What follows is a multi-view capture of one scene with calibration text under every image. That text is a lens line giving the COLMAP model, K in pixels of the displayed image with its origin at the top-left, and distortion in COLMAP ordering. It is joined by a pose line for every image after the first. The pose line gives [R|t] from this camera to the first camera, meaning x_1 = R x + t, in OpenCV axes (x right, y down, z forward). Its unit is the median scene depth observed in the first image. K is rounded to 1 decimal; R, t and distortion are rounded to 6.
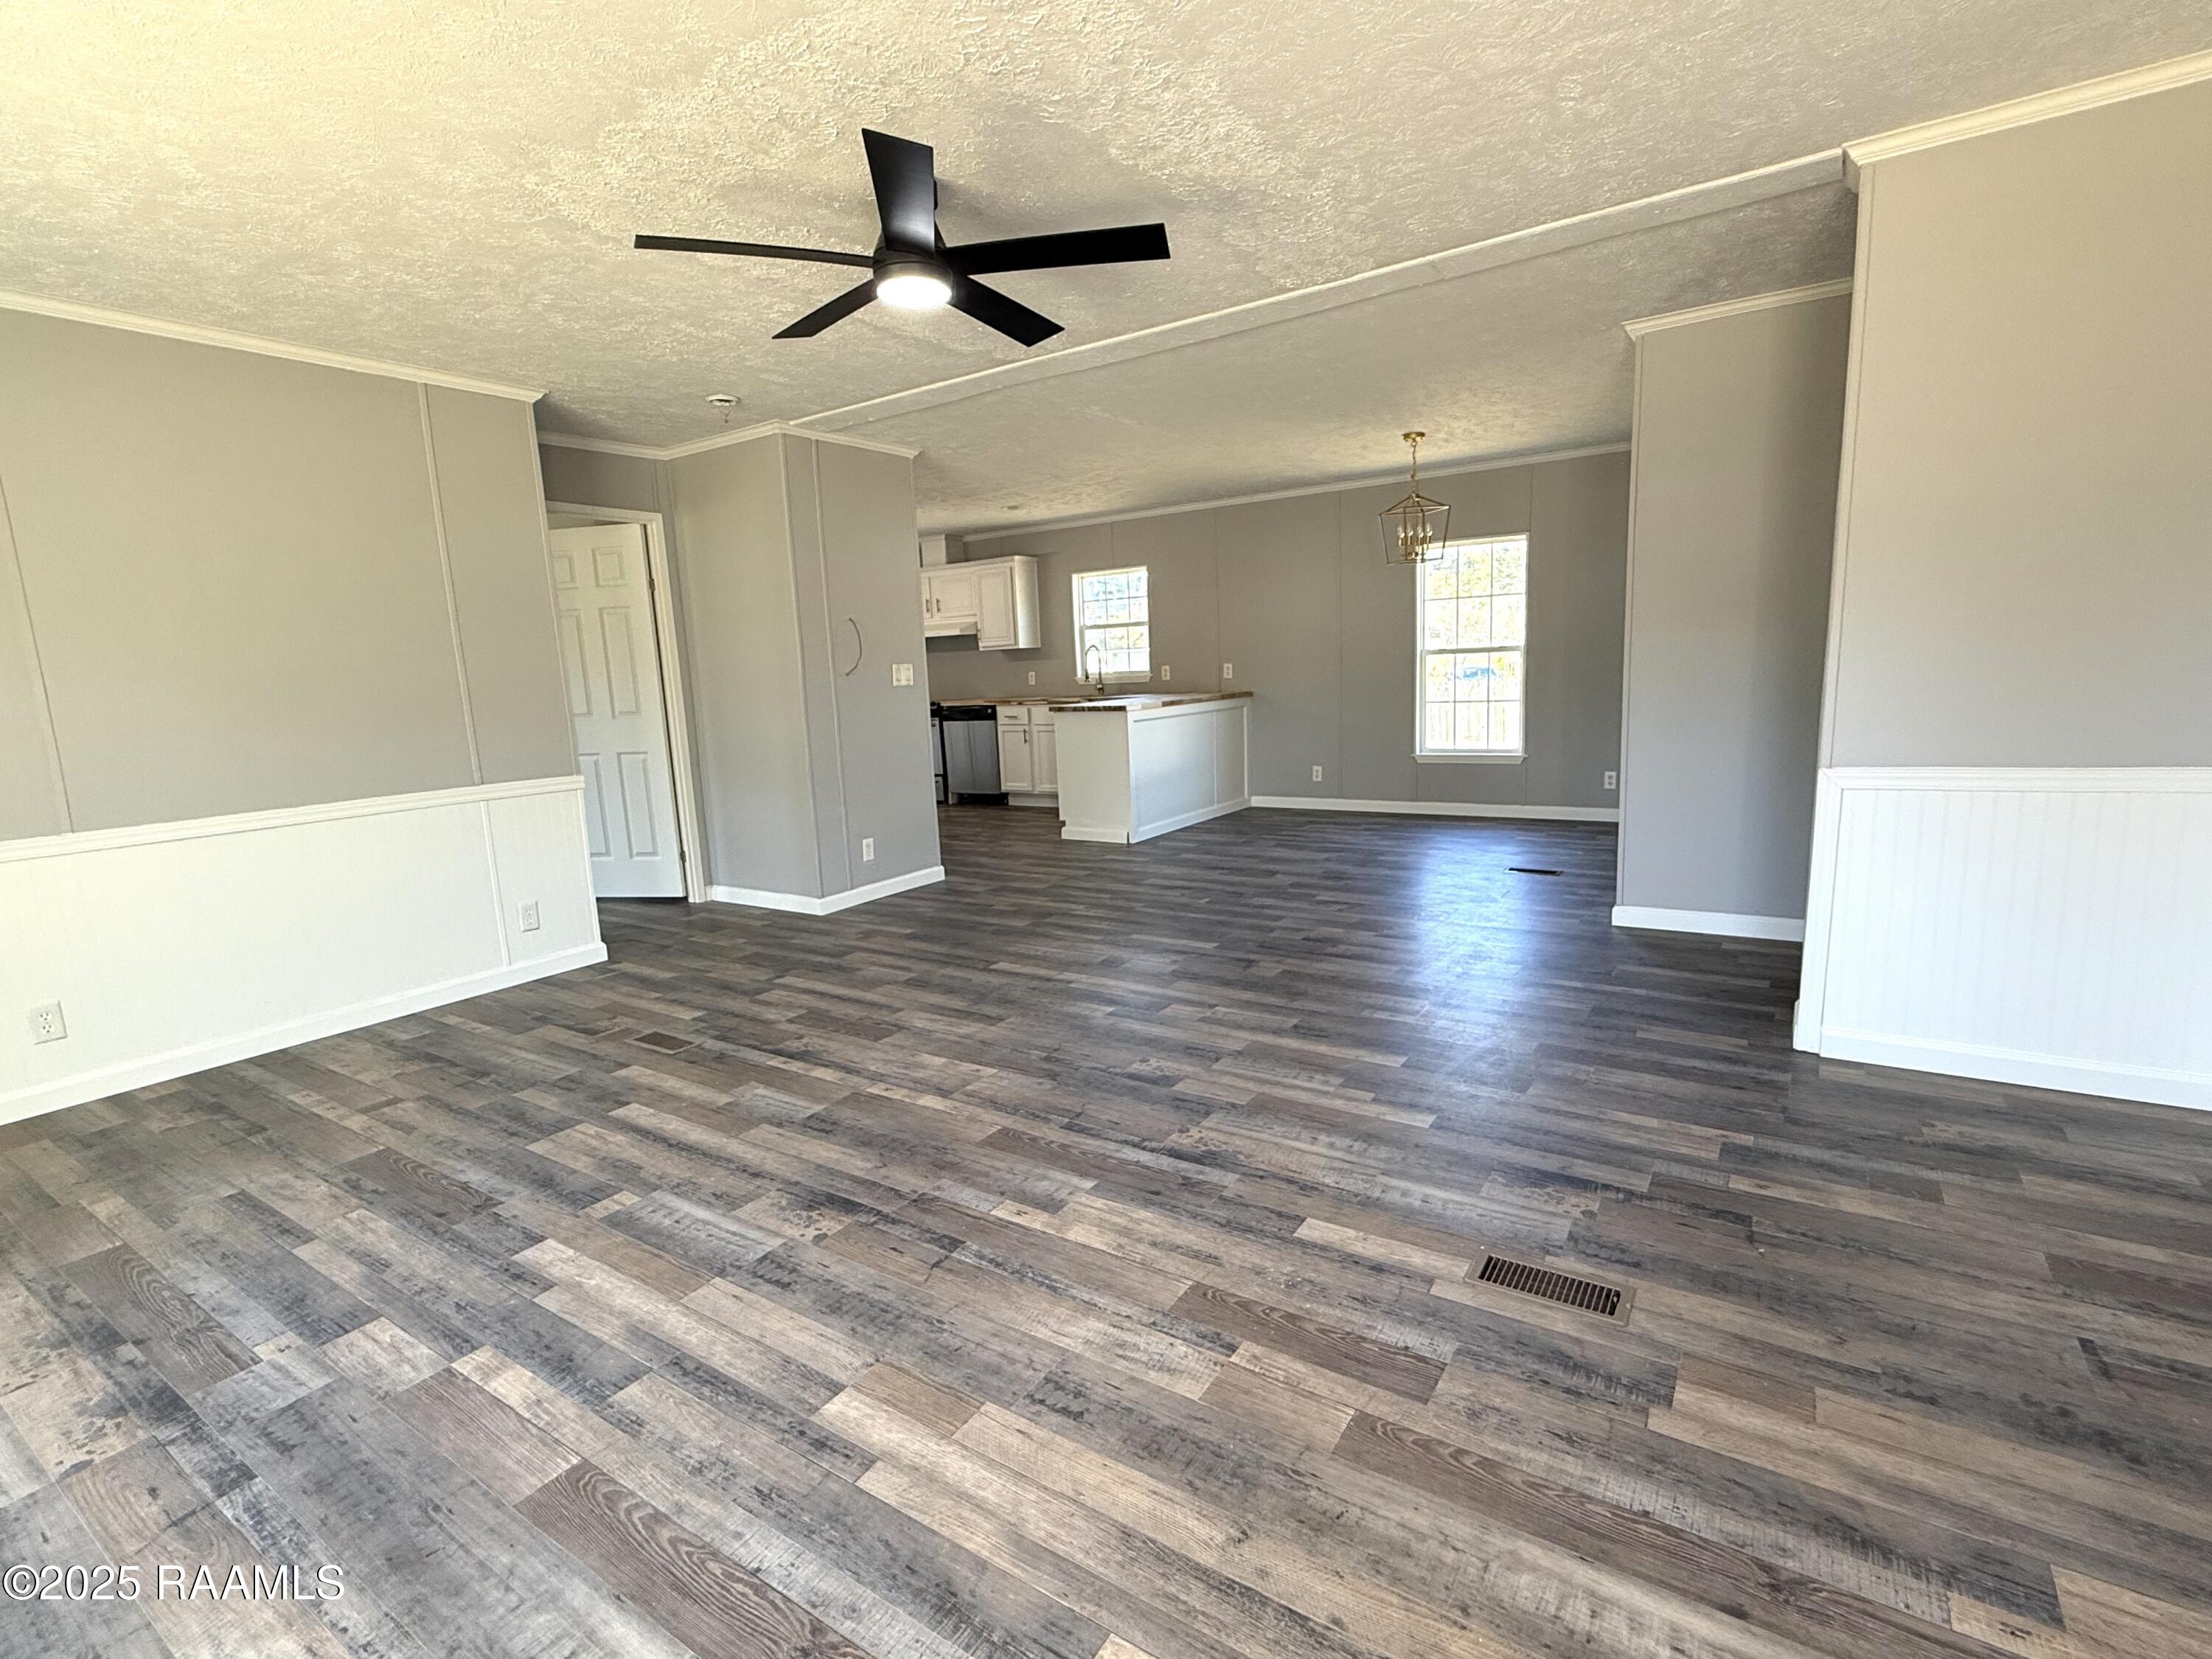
lens RADIAL K [[1042.9, 0, 1095.0], [0, 1042.9, 833.3], [0, 0, 1]] dist [-0.000777, -0.000531]
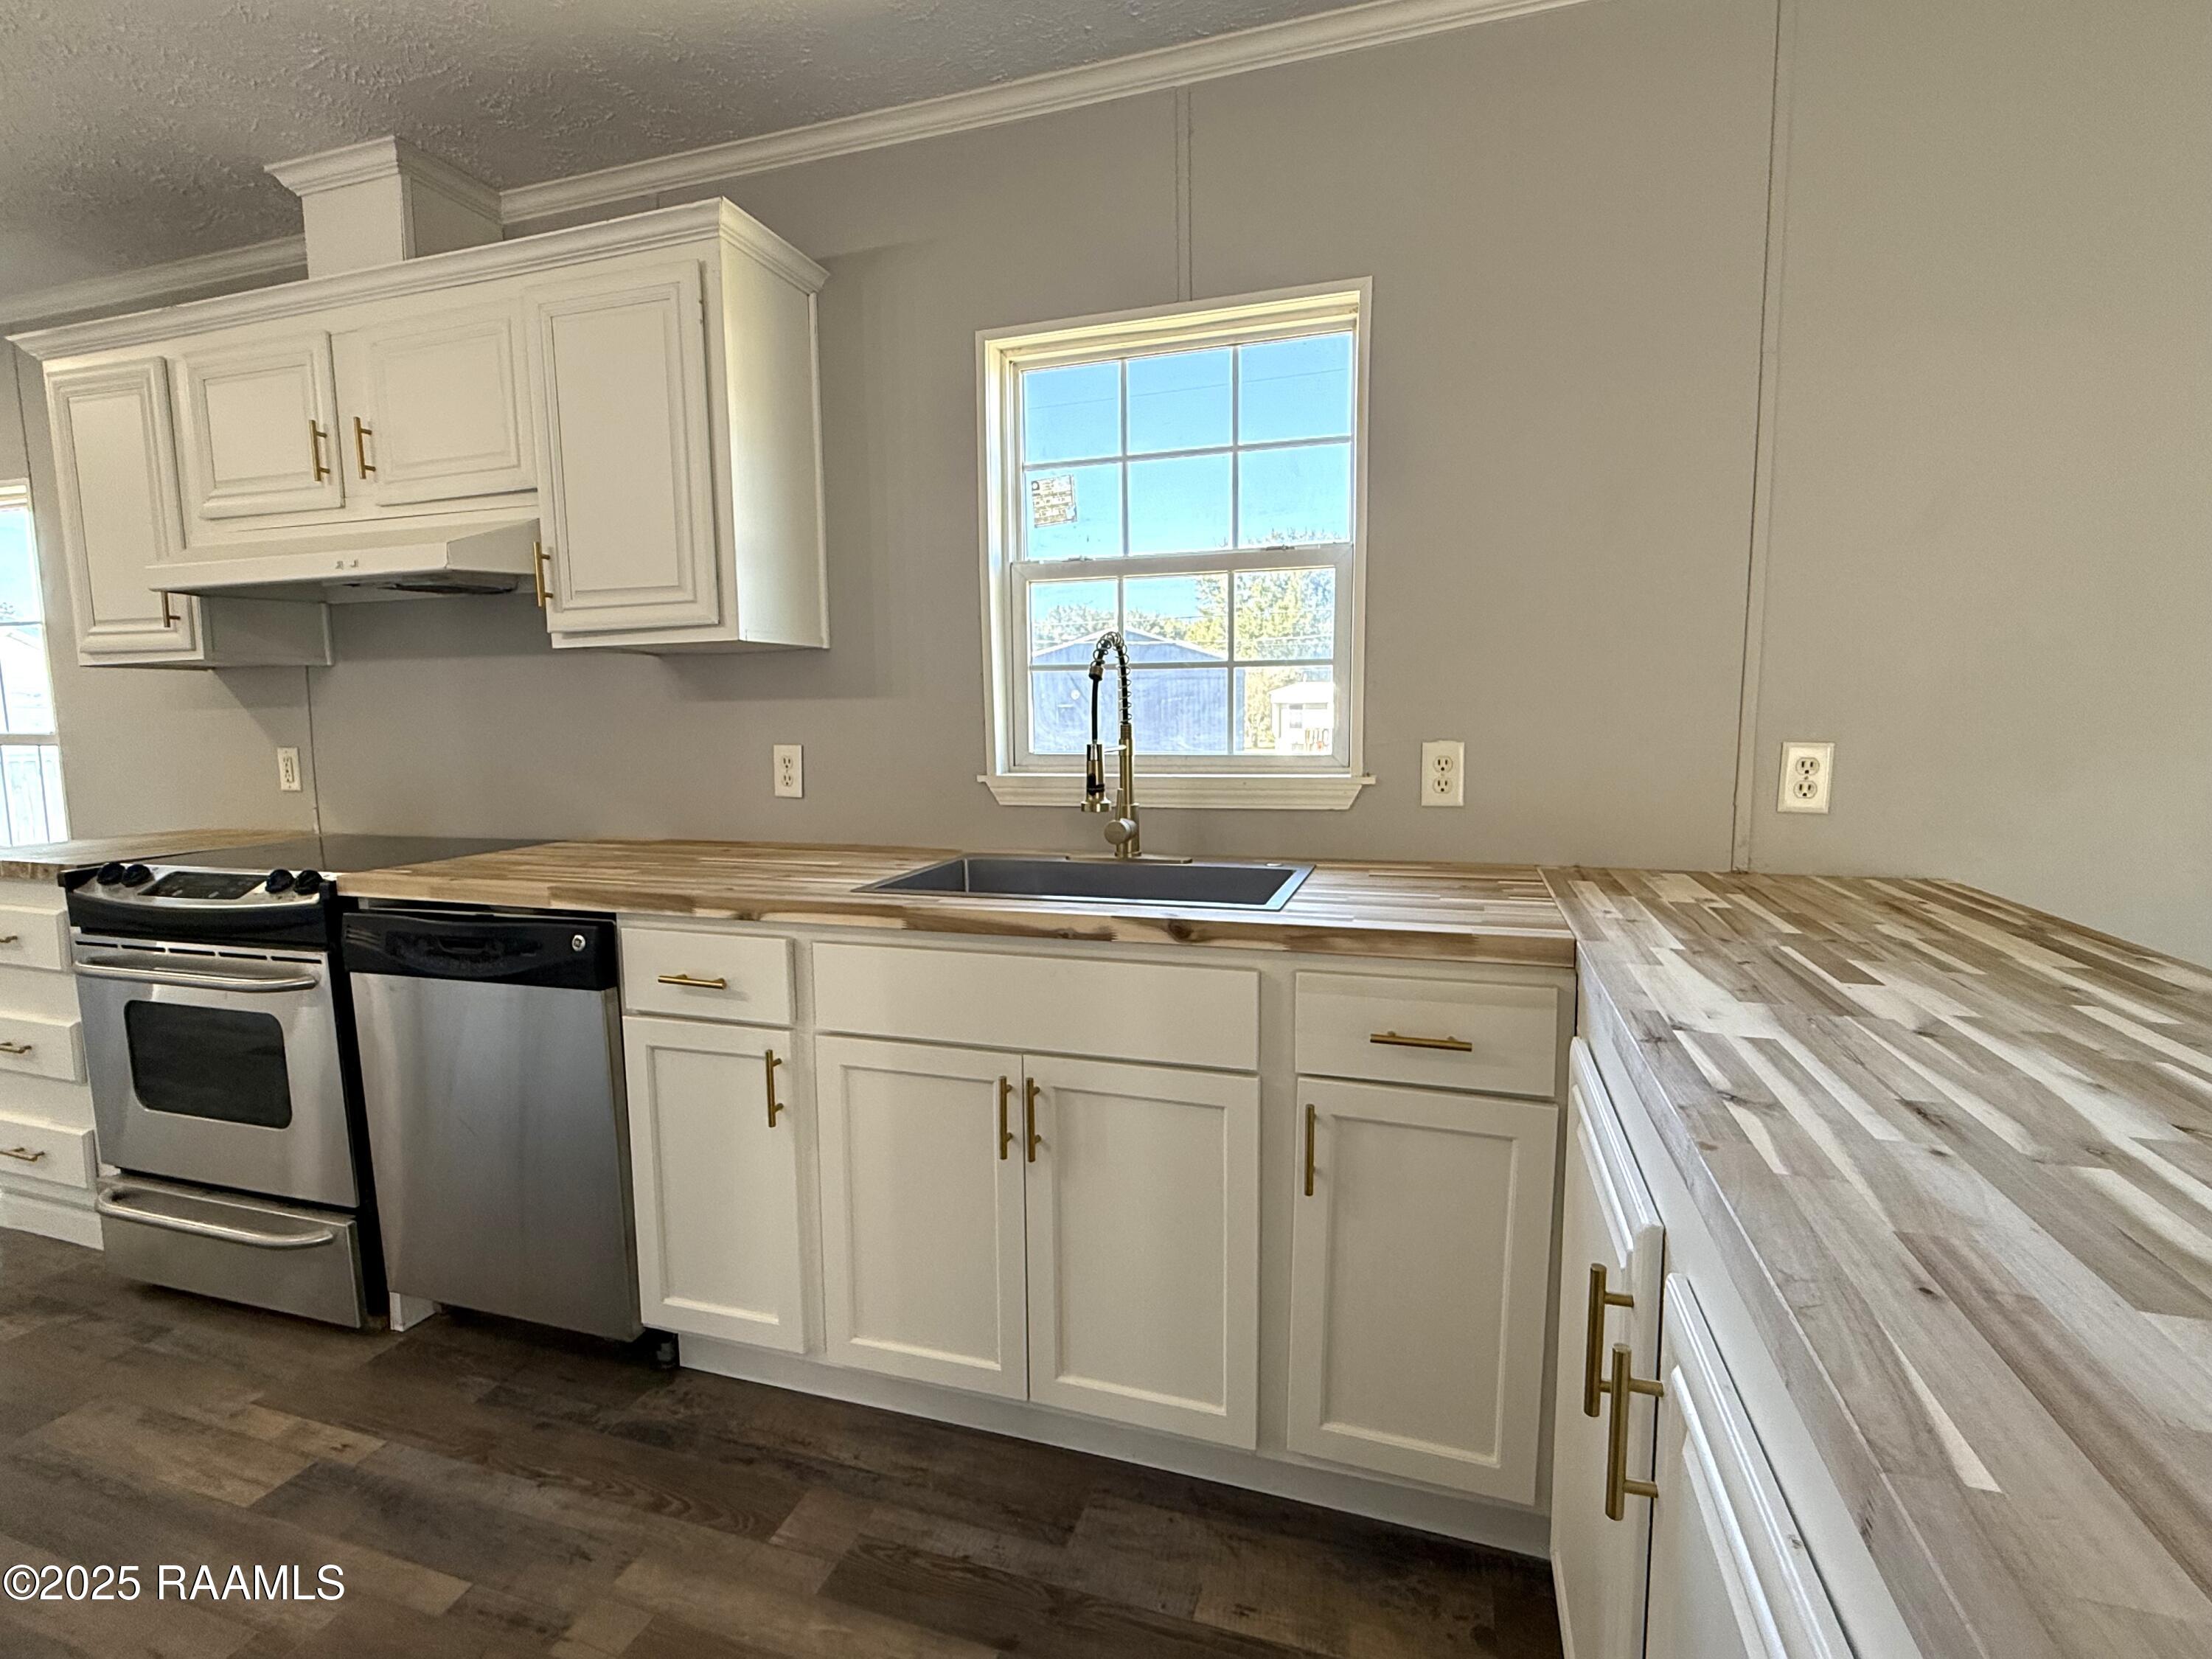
lens RADIAL K [[1042.9, 0, 1095.4], [0, 1042.9, 825.3], [0, 0, 1]] dist [-0.000777, -0.000531]
pose [[0.959467, 0.004234, 0.281790, -0.064186], [0.013229, 0.998108, -0.060042, -0.128398], [-0.281511, 0.061336, 0.957596, 0.796881]]
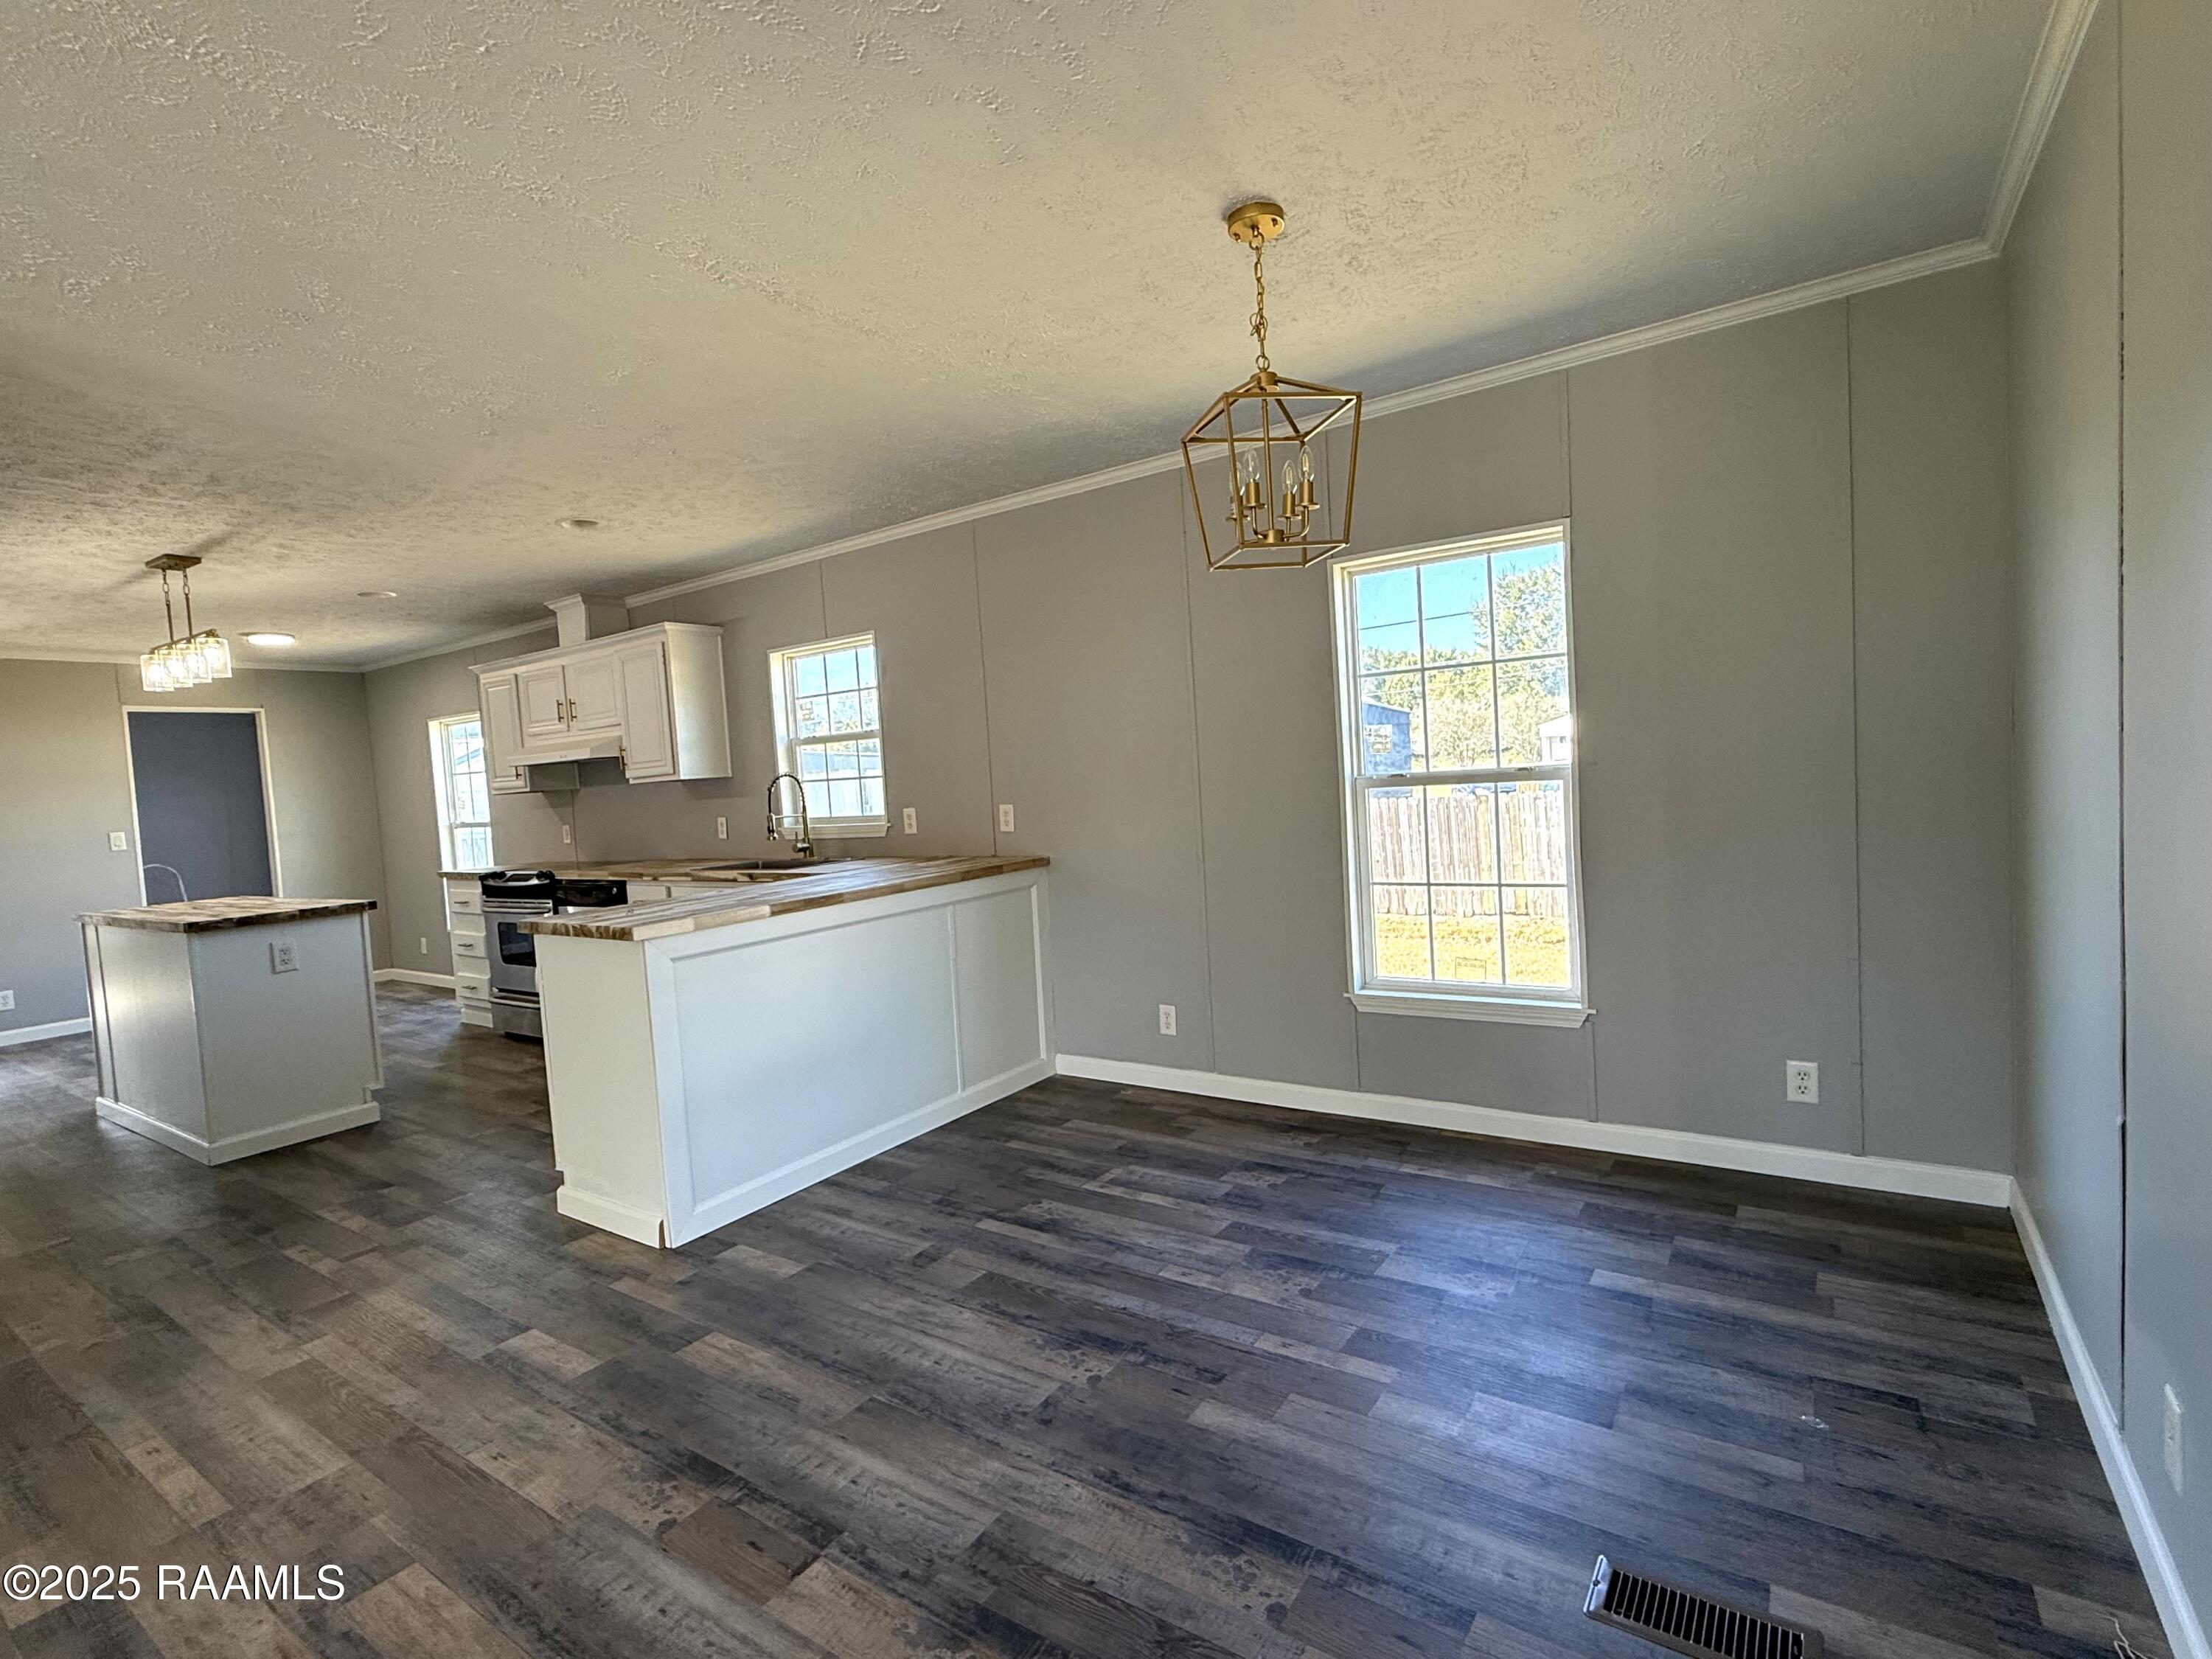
lens RADIAL K [[1042.9, 0, 1096.9], [0, 1042.9, 828.4], [0, 0, 1]] dist [-0.000777, -0.000531]
pose [[0.999790, -0.017774, -0.010152, 0.169581], [0.016590, 0.994155, -0.106680, -0.087763], [0.011989, 0.106489, 0.994242, 0.445514]]
